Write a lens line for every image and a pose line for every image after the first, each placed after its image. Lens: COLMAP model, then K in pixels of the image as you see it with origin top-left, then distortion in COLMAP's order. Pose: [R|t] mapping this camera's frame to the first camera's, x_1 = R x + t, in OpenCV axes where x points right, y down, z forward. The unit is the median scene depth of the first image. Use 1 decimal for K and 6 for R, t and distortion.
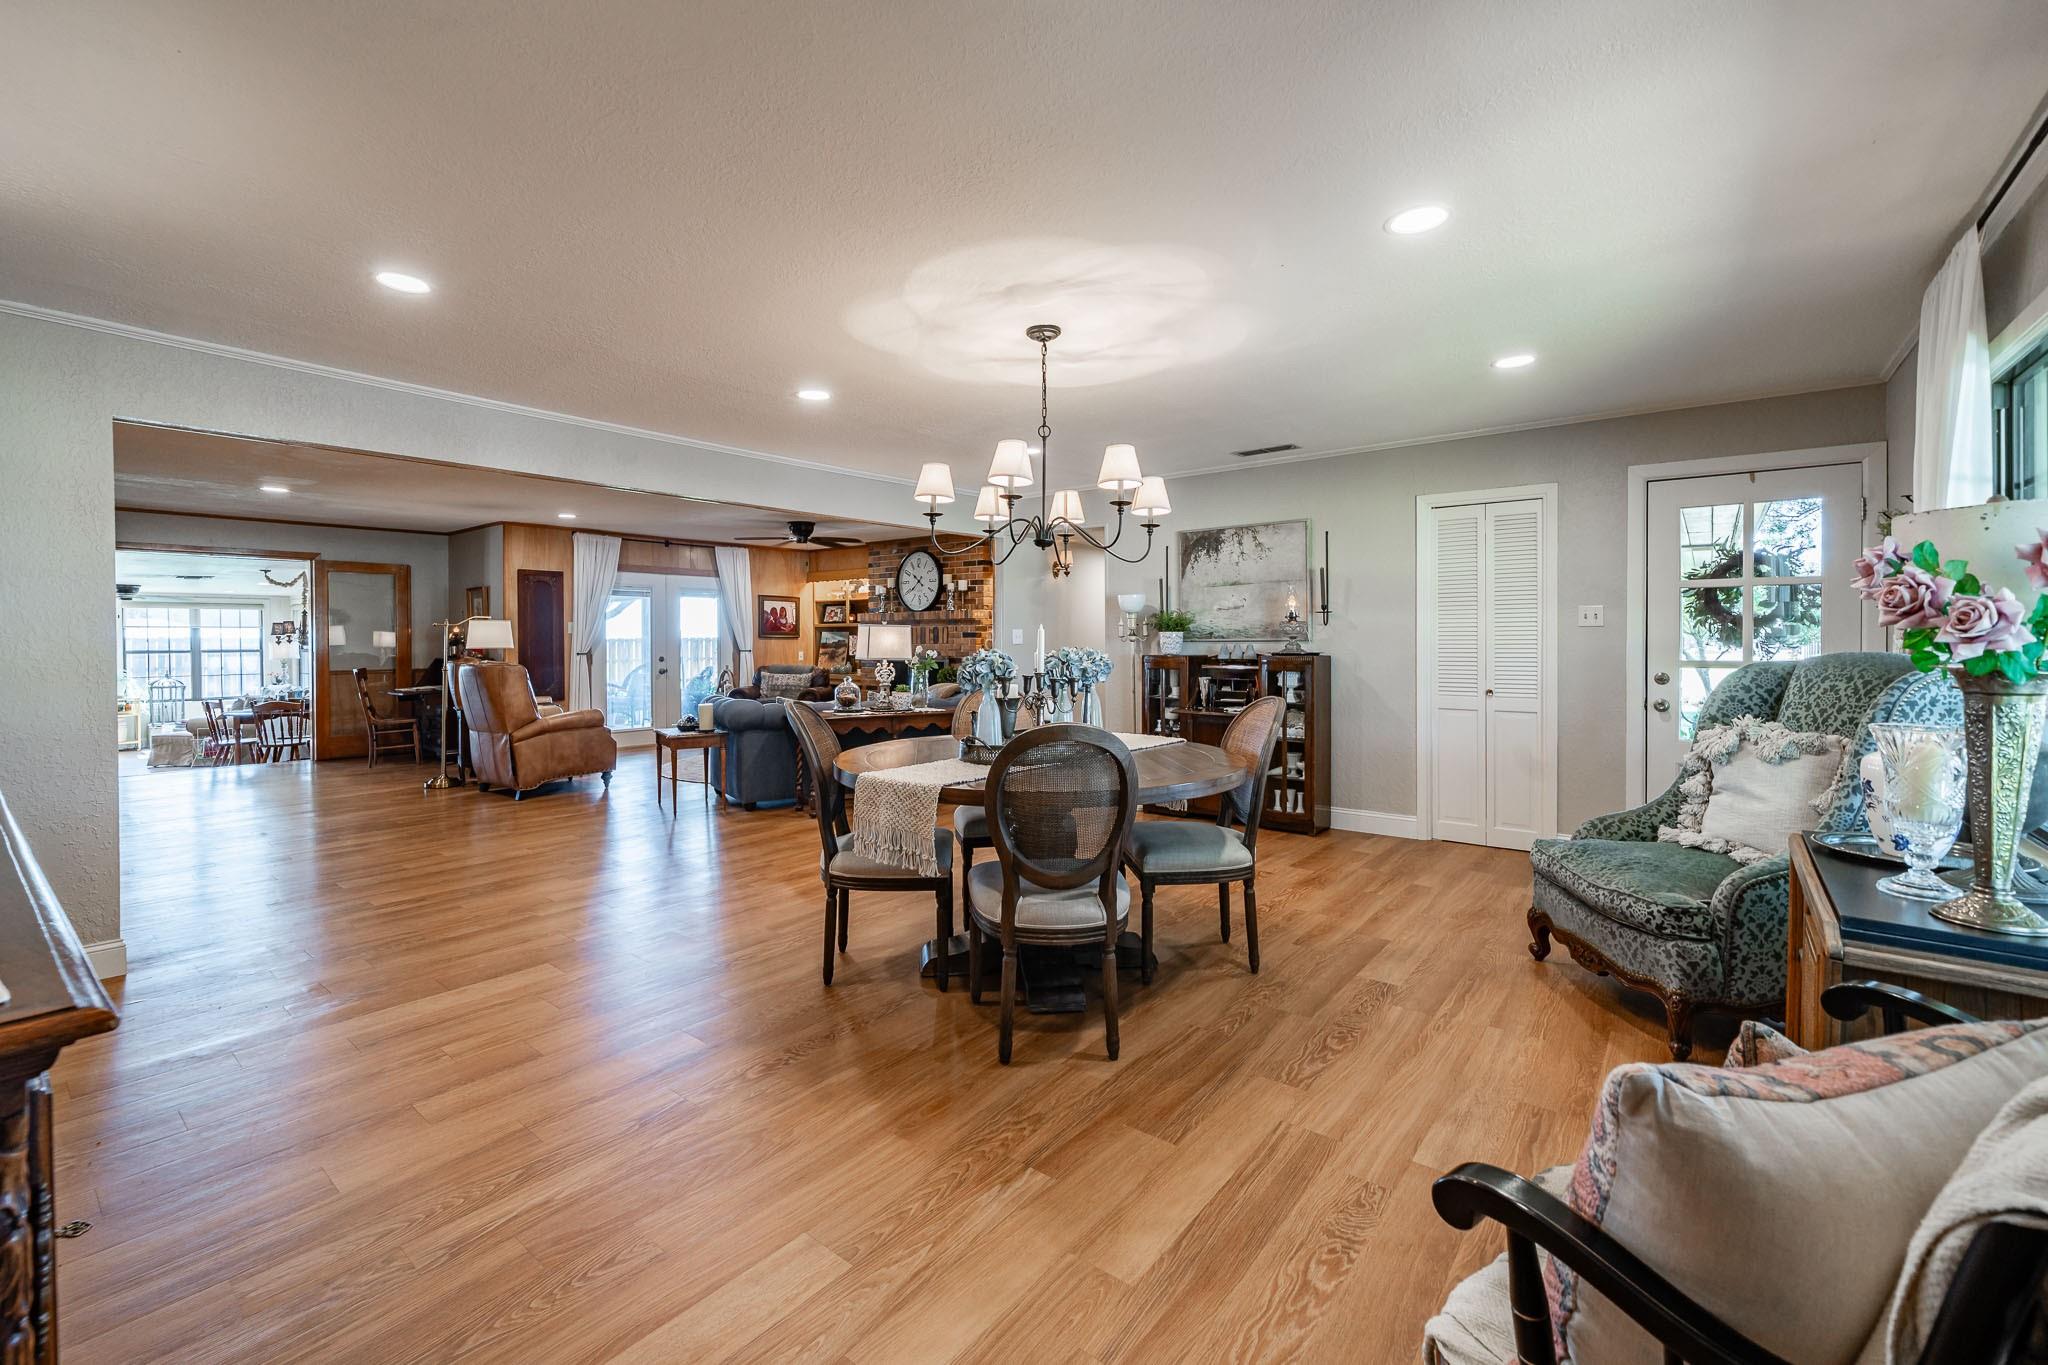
lens RADIAL K [[862.2, 0, 1024.7], [0, 862.2, 649.2], [0, 0, 1]] dist [-0.000164, -0.000043]
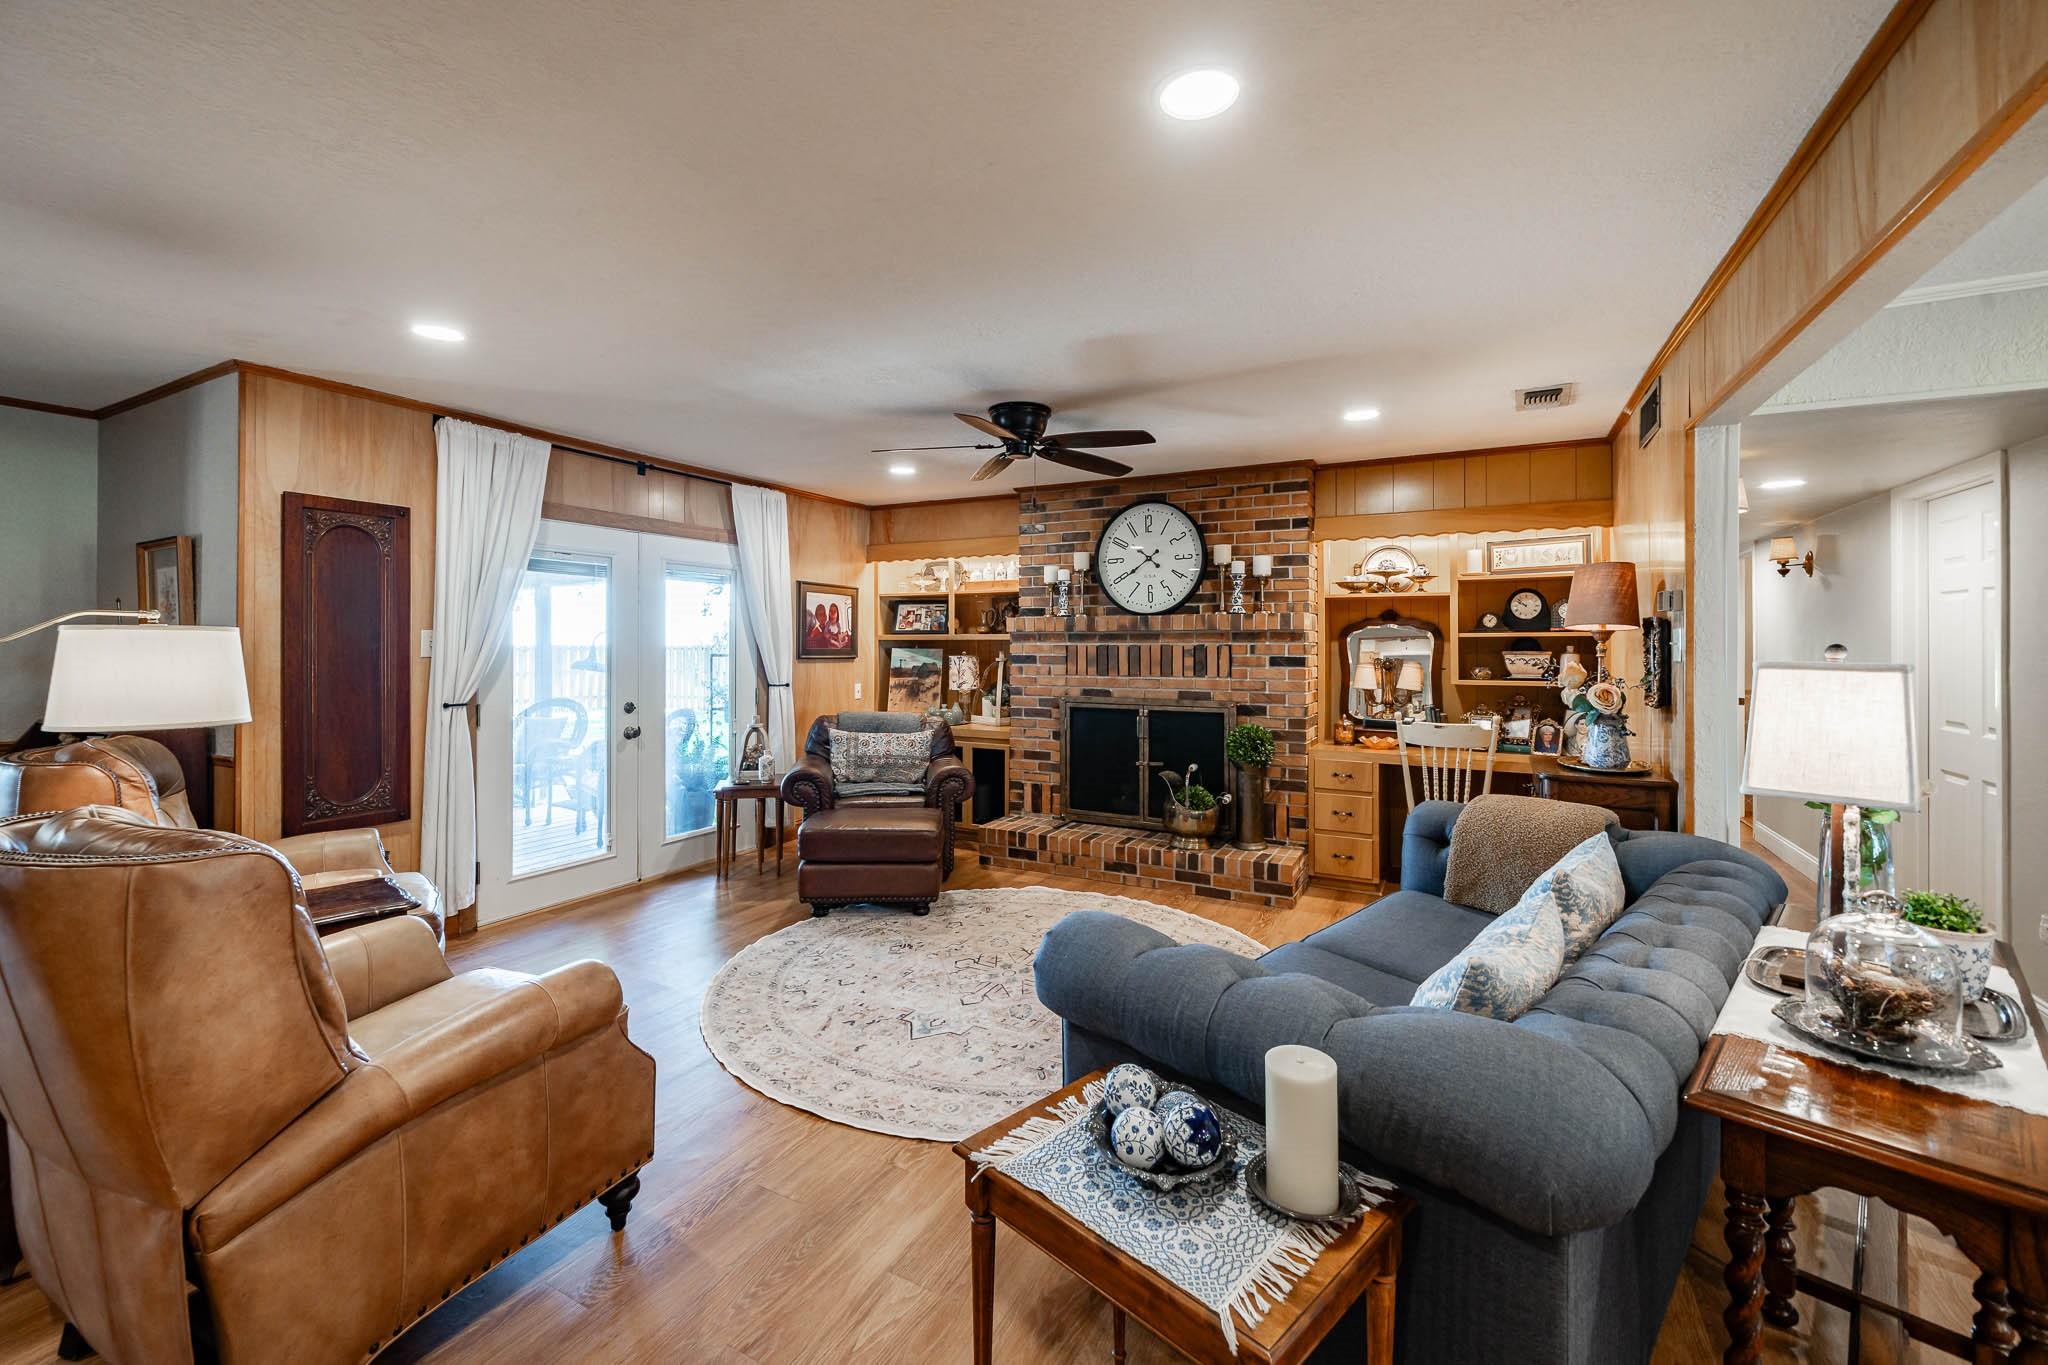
lens RADIAL K [[832.3, 0, 1024.1], [0, 832.3, 647.2], [0, 0, 1]] dist [0.000203, -0.000190]
pose [[0.983648, 0.005502, 0.180015, -0.289247], [-0.003916, 0.999950, -0.009163, -0.018739], [-0.180056, 0.008308, 0.983621, 0.506333]]
